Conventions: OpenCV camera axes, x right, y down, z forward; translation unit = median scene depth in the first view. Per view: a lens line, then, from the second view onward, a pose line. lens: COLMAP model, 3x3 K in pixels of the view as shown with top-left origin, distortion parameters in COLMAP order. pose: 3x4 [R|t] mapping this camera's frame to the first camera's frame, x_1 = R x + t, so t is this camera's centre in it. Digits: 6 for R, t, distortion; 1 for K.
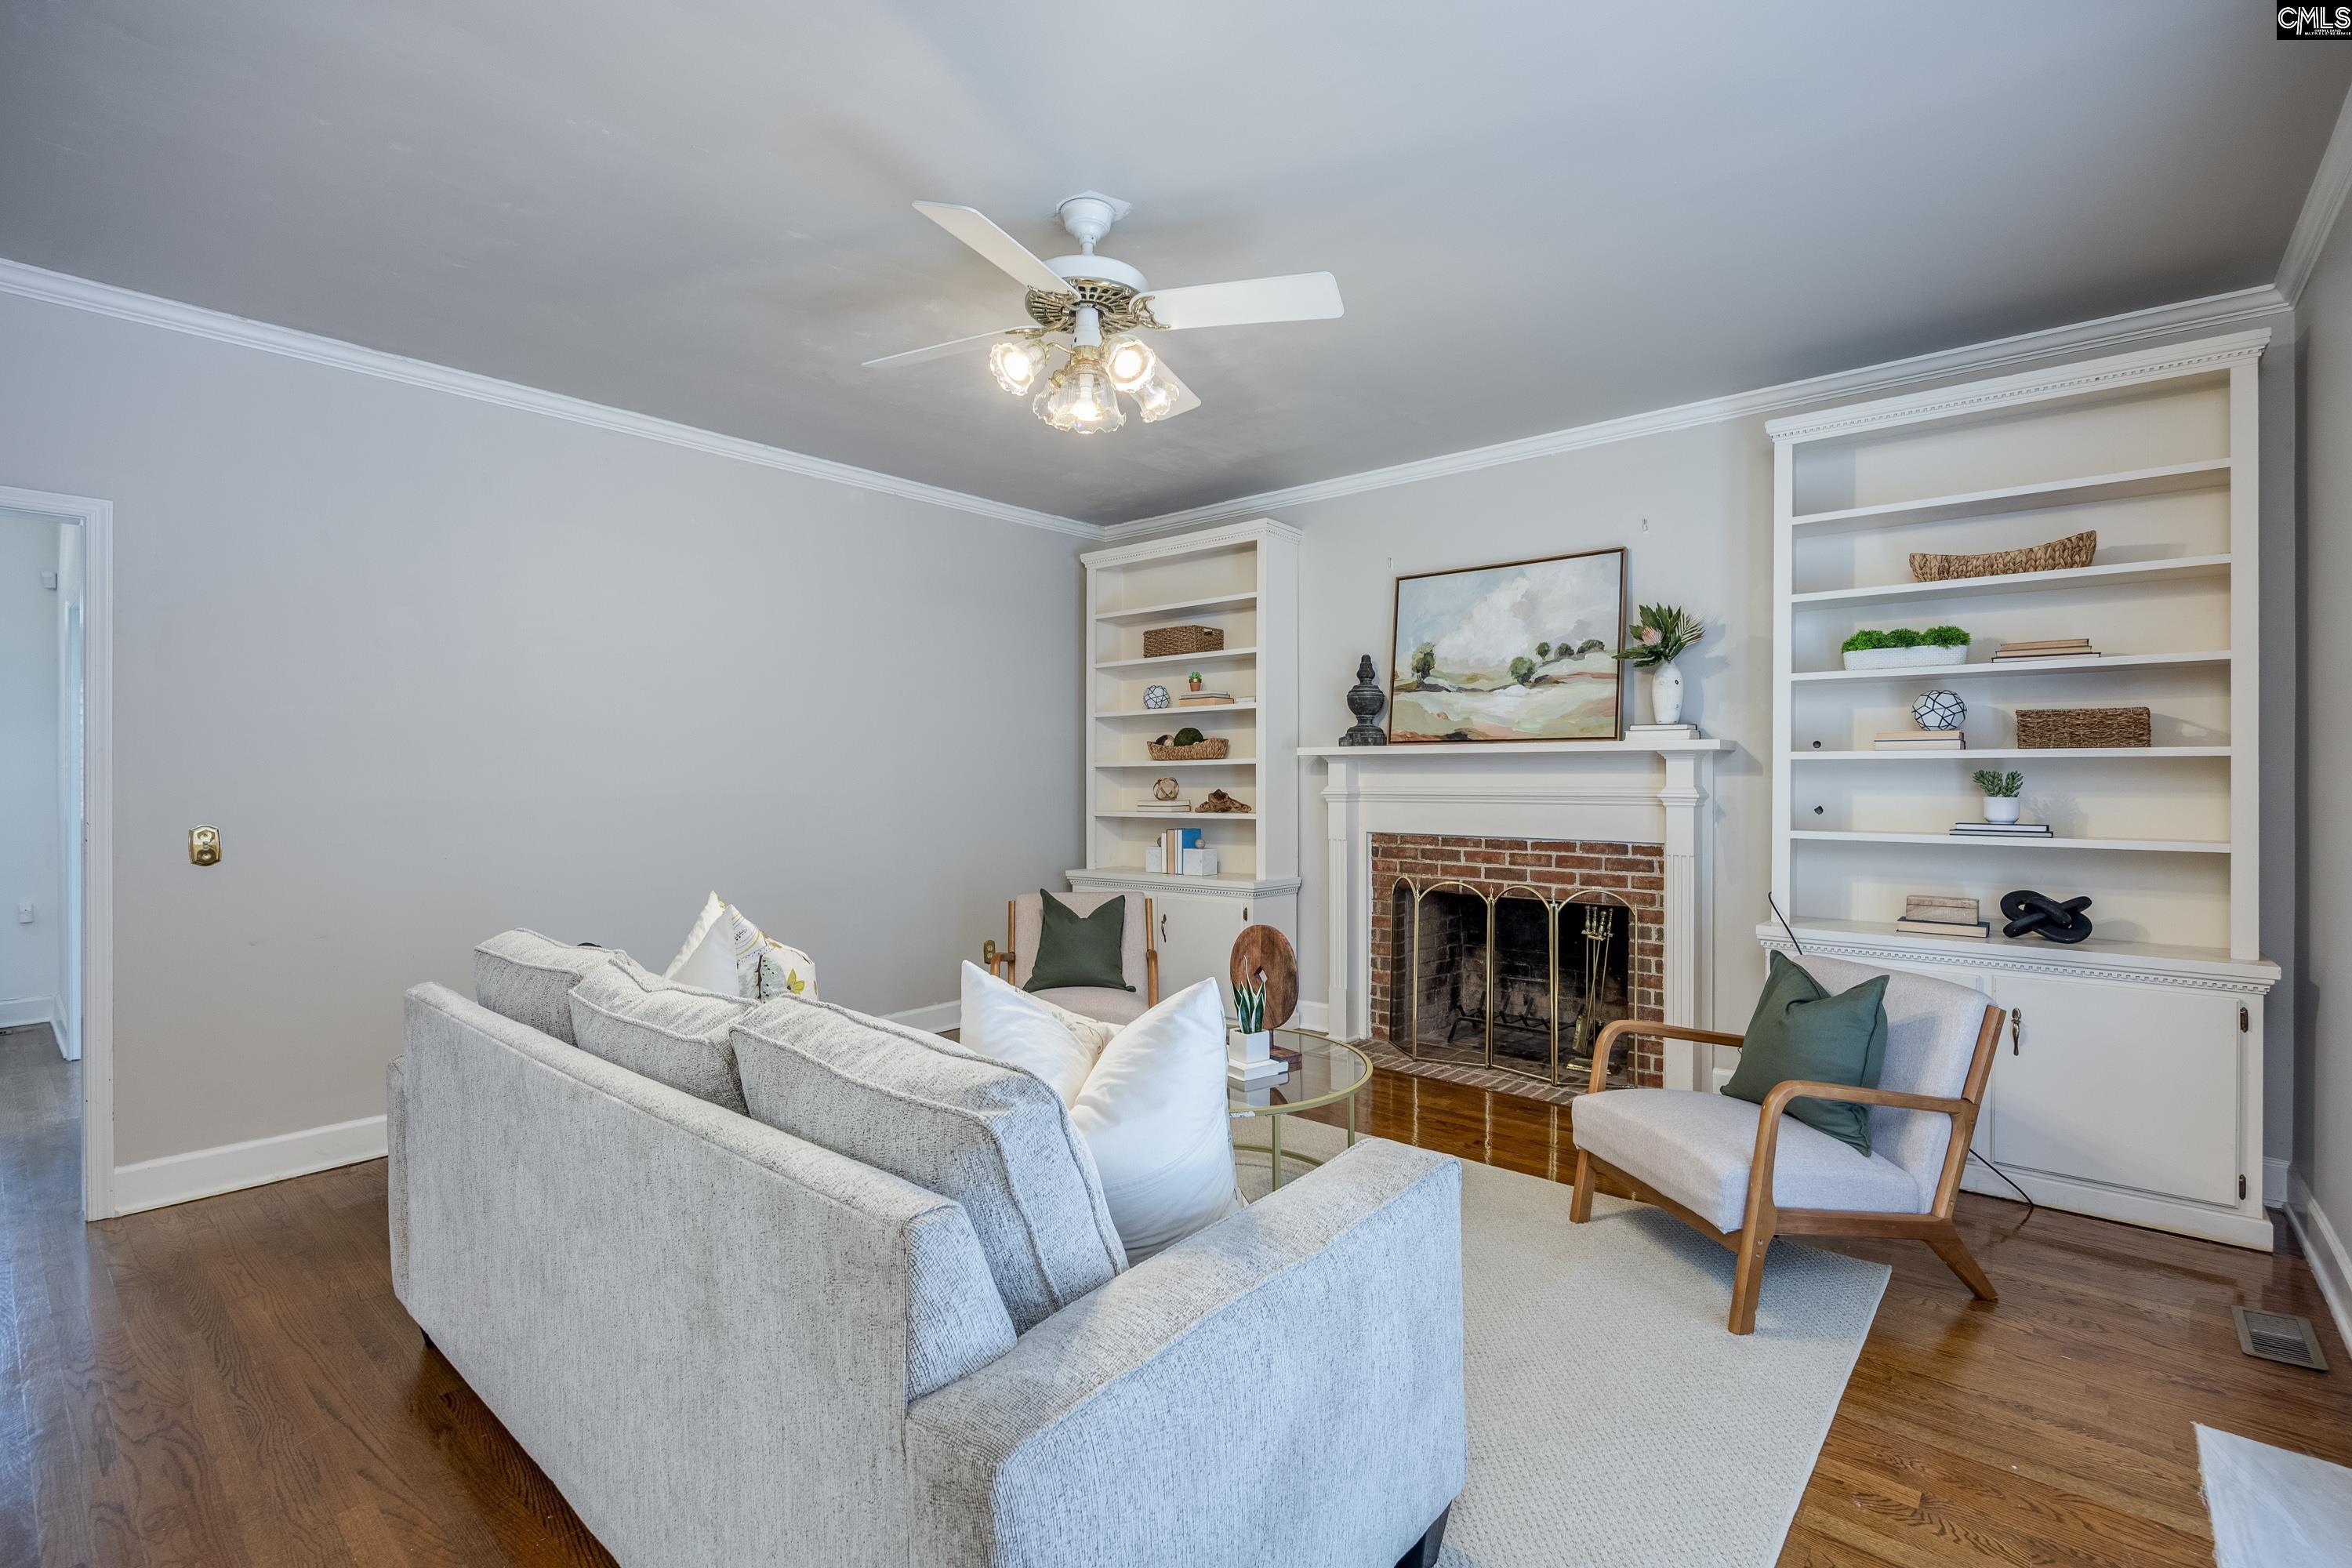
lens RADIAL K [[1064.0, 0, 1182.2], [0, 1064.0, 772.4], [0, 0, 1]] dist [-0.003147, 0.000053]
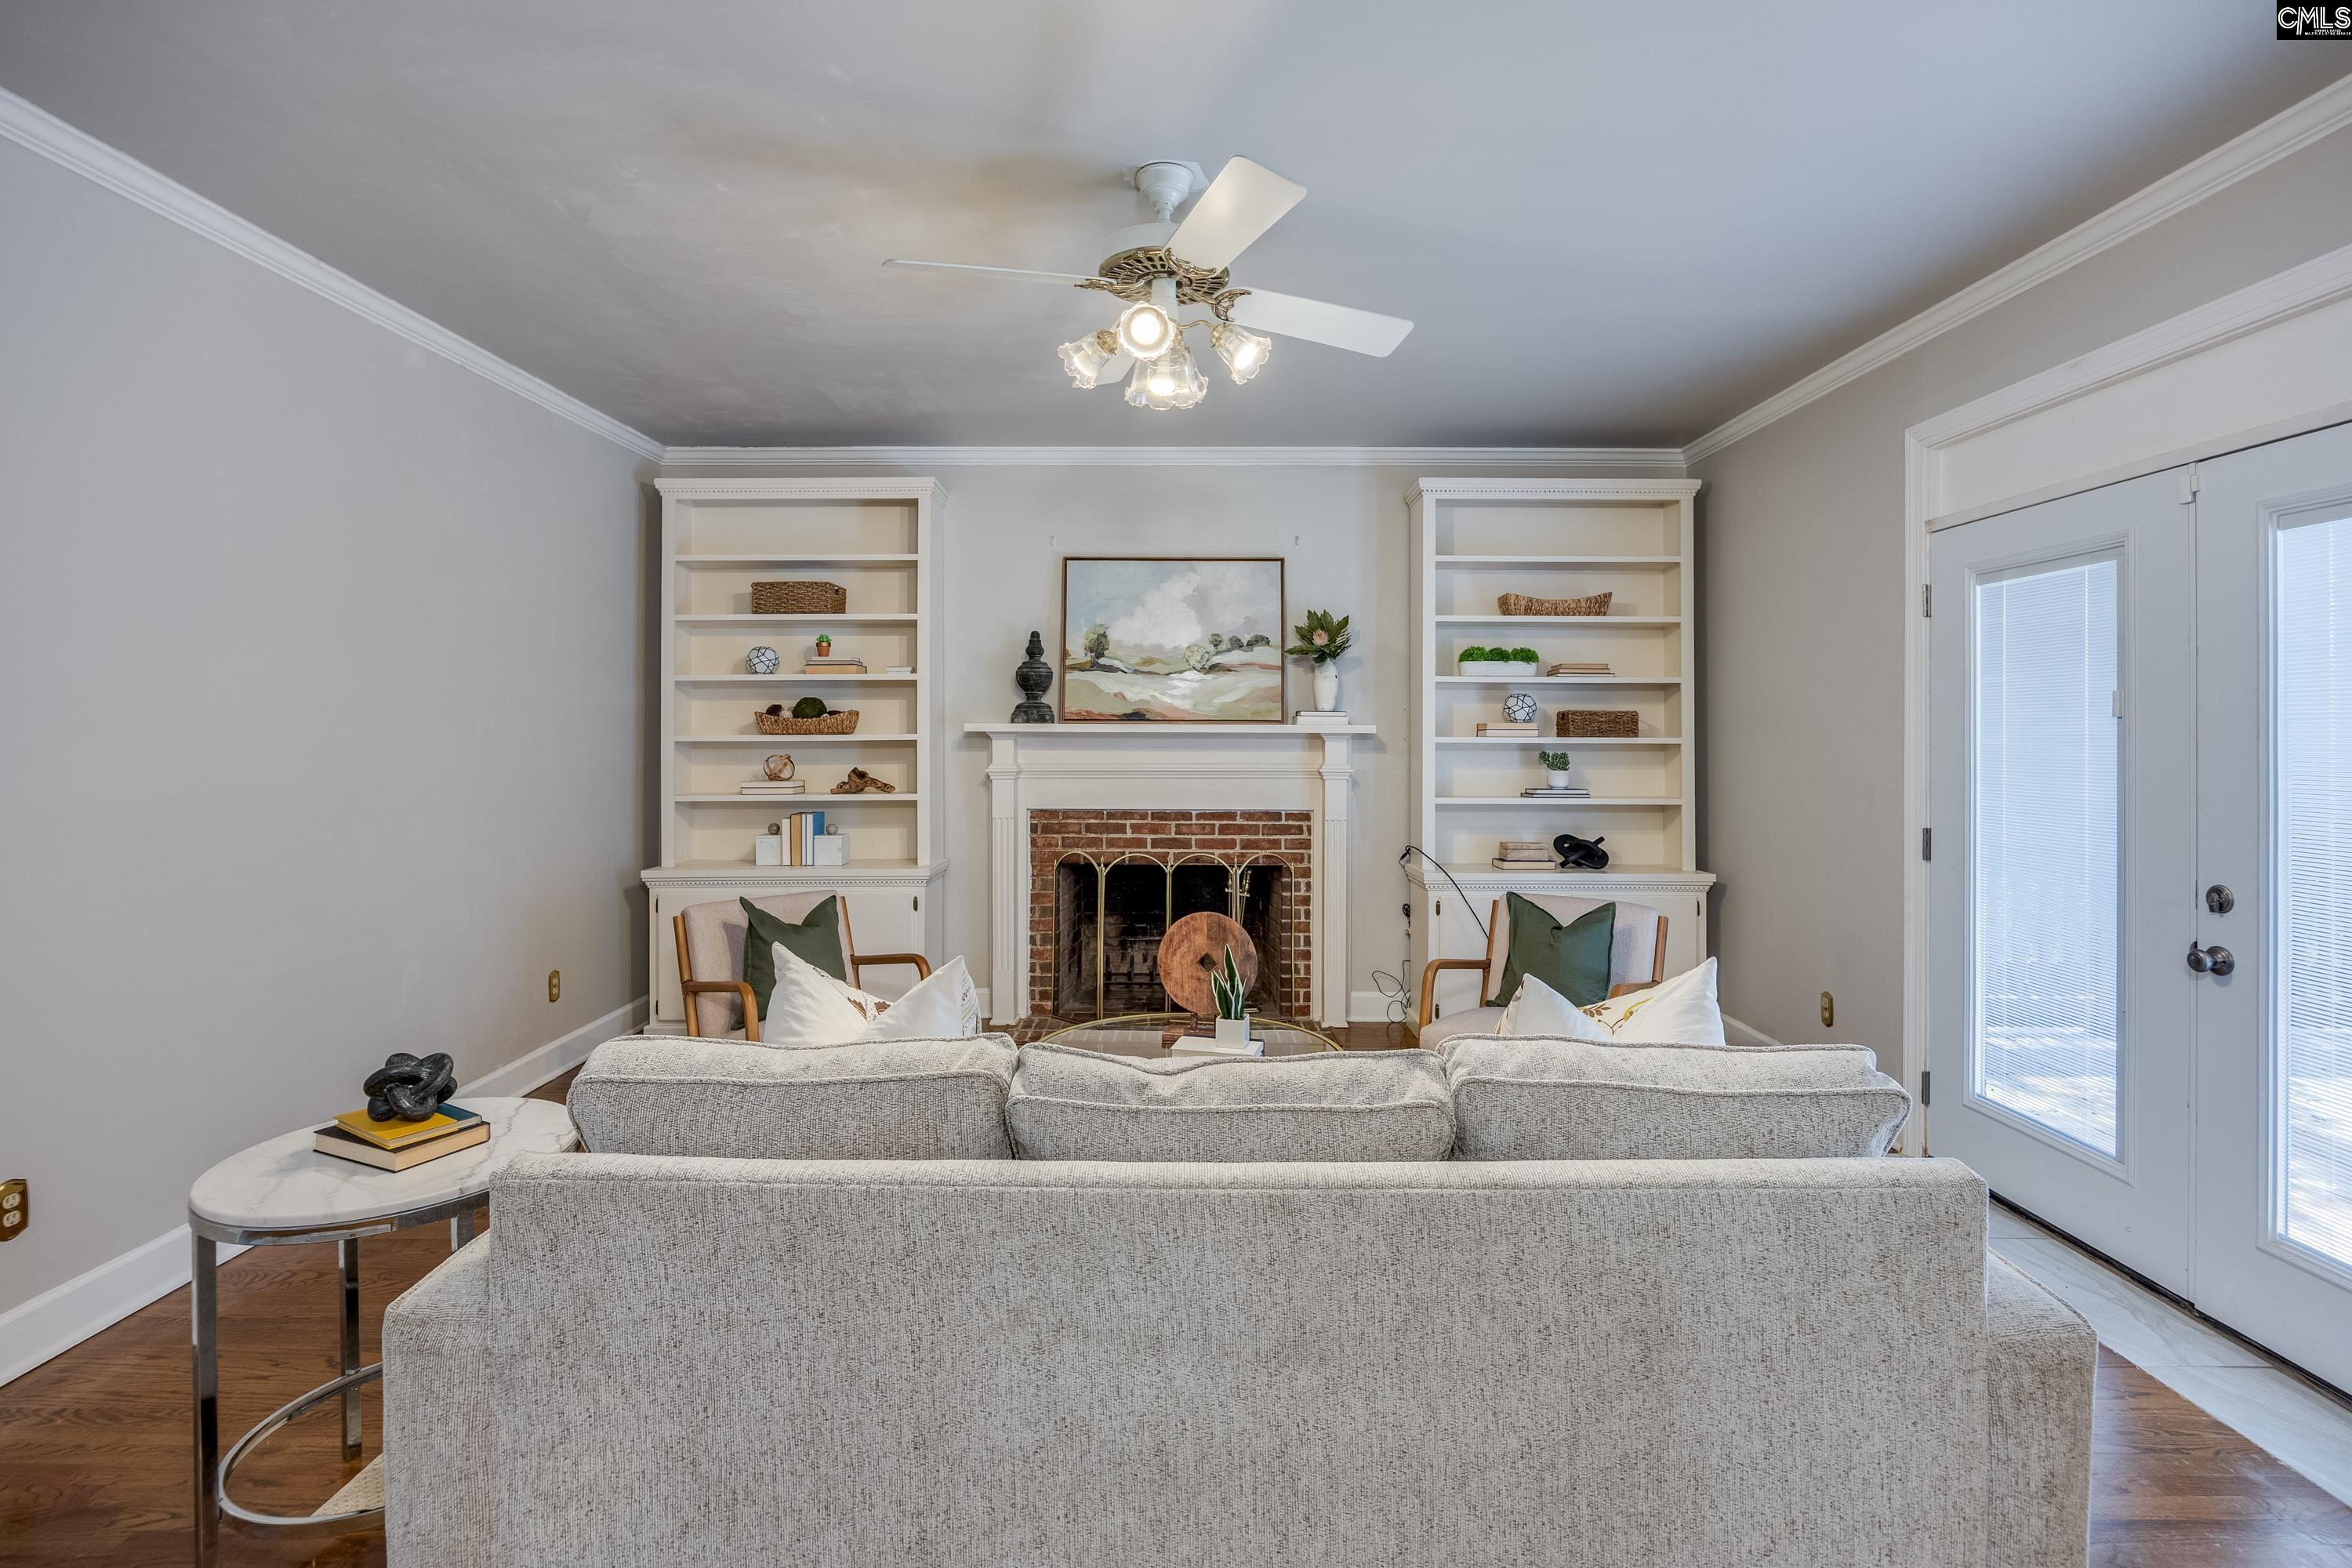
lens RADIAL K [[1090.1, 0, 1163.7], [0, 1090.1, 728.0], [0, 0, 1]] dist [0.001054, 0.000654]
pose [[0.770070, 0.004793, 0.637941, -0.415378], [-0.005614, 0.999984, -0.000736, -0.021507], [-0.637934, -0.003015, 0.770085, 0.149510]]
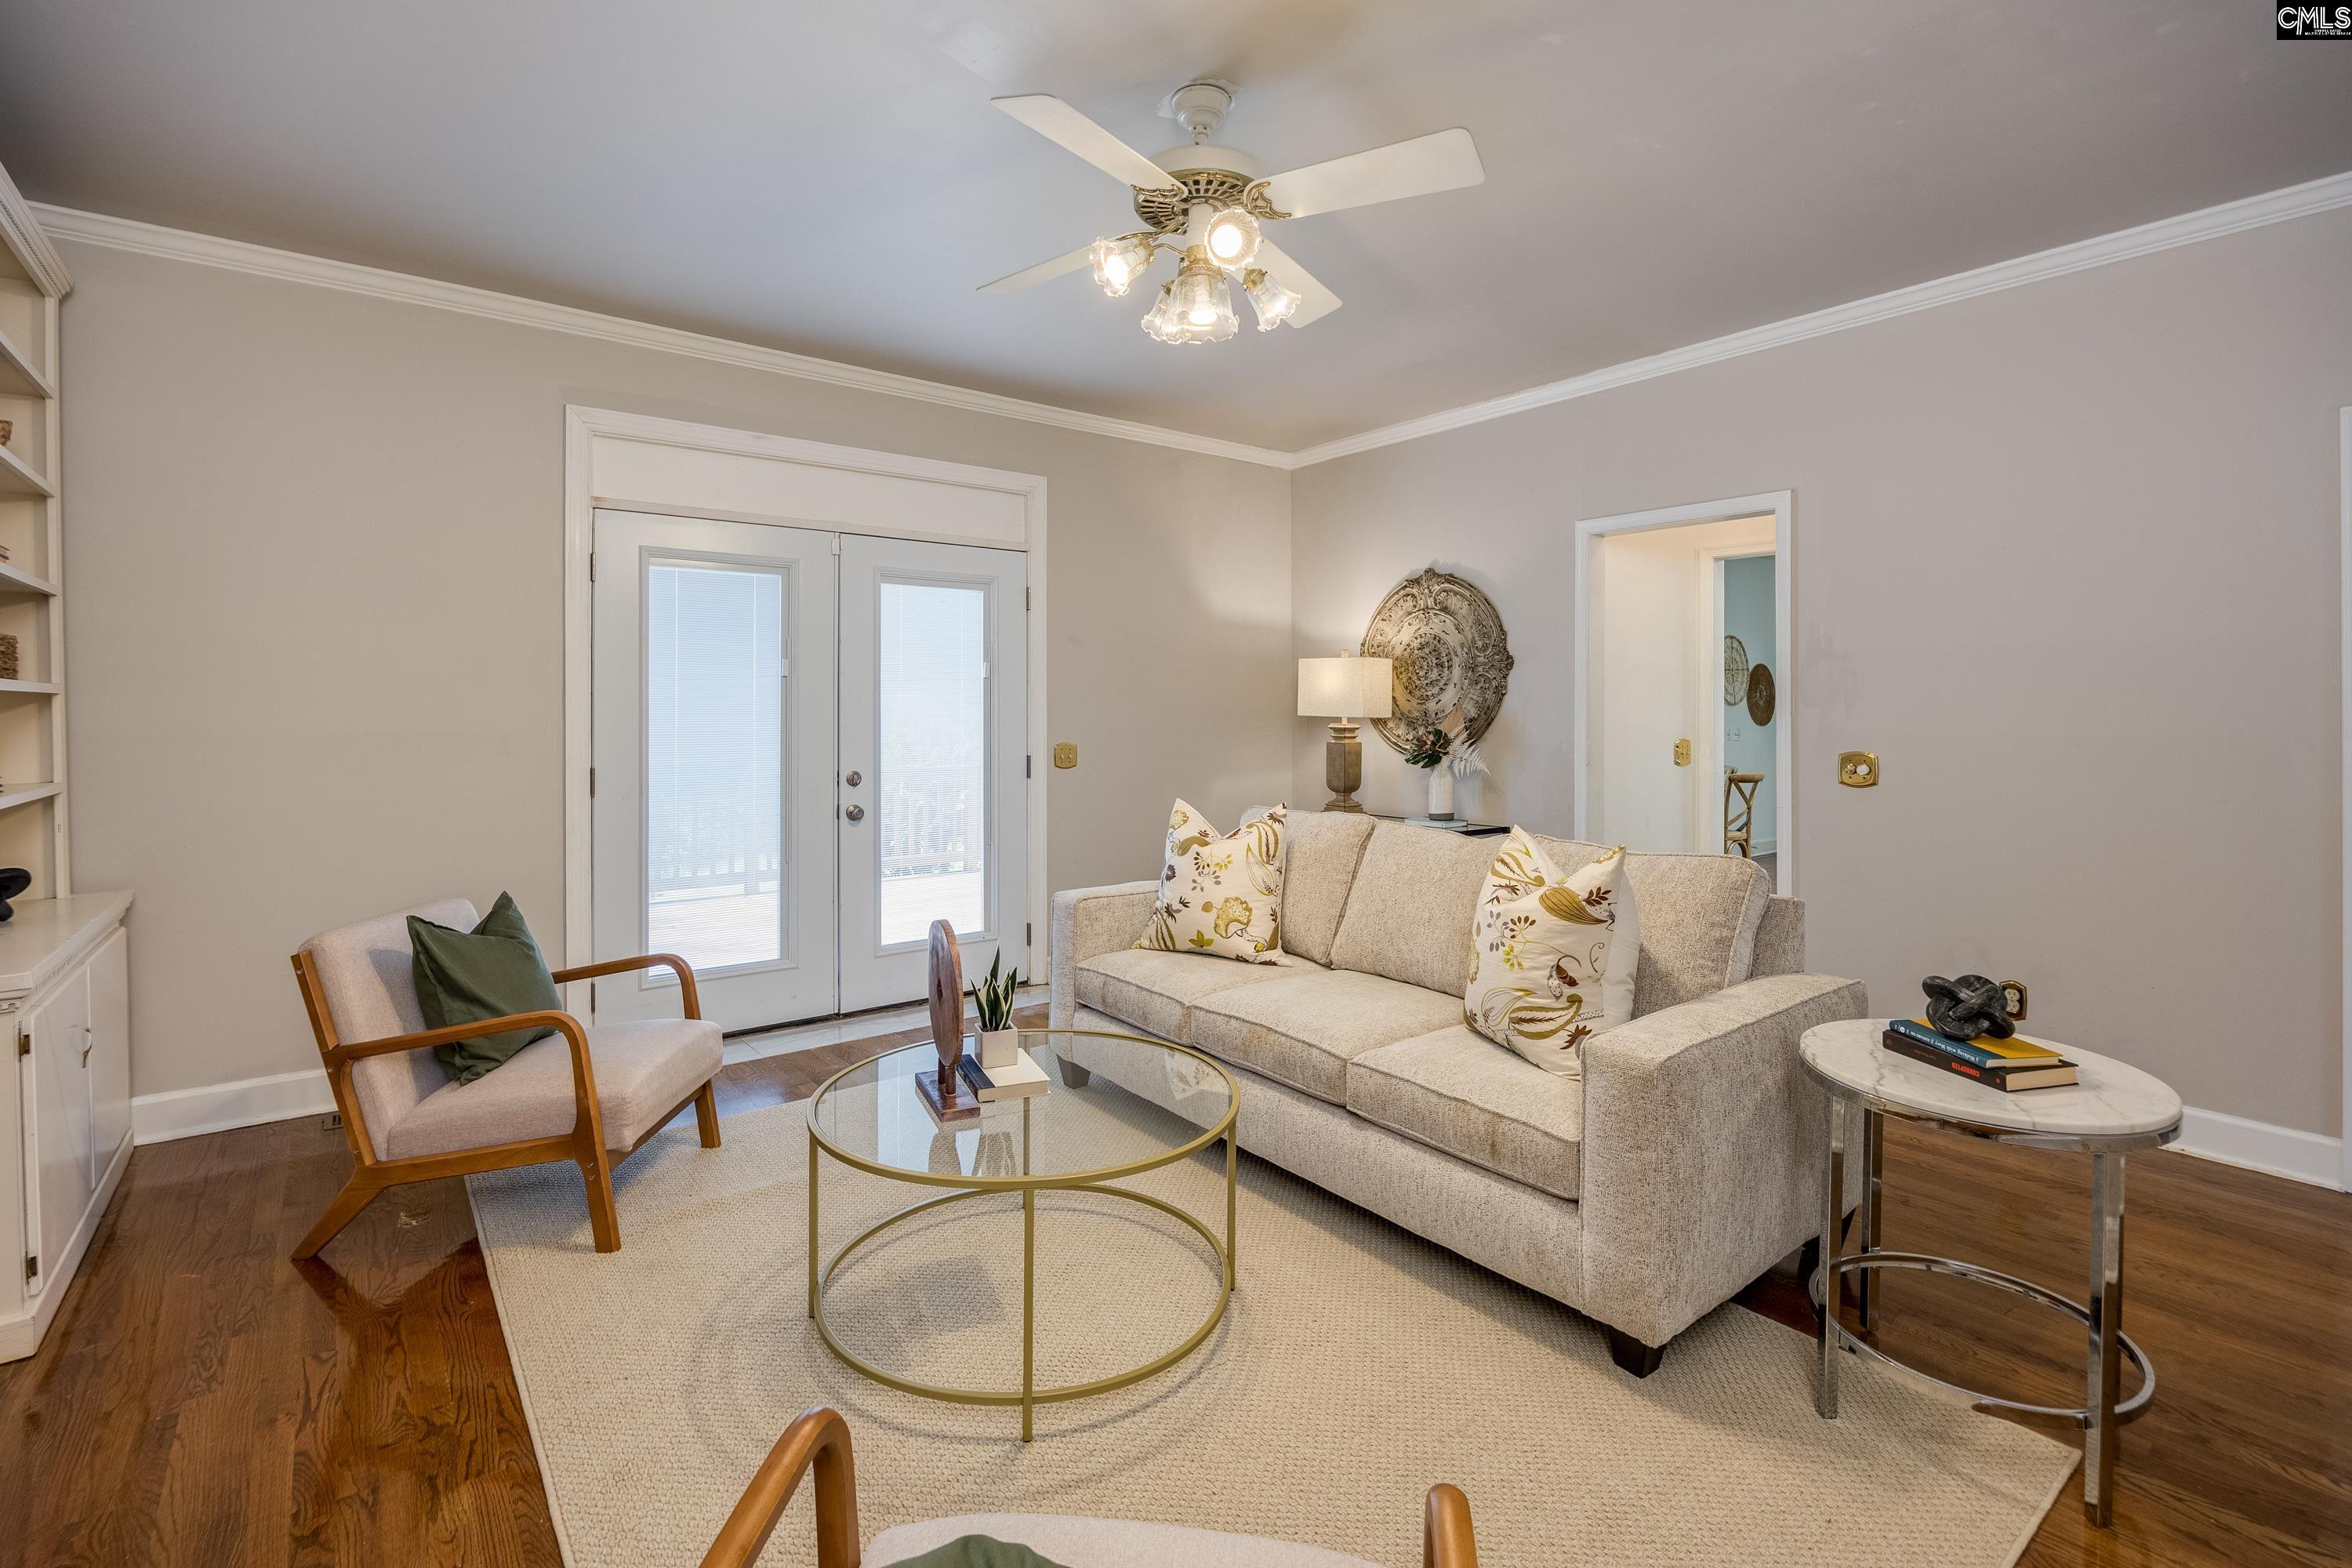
lens RADIAL K [[1090.1, 0, 1163.7], [0, 1090.1, 728.0], [0, 0, 1]] dist [0.001054, 0.000654]
pose [[-0.976497, -0.001260, 0.215528, -0.149524], [0.000571, 0.999964, 0.008431, 0.005529], [-0.215531, 0.008356, -0.976461, 1.121651]]
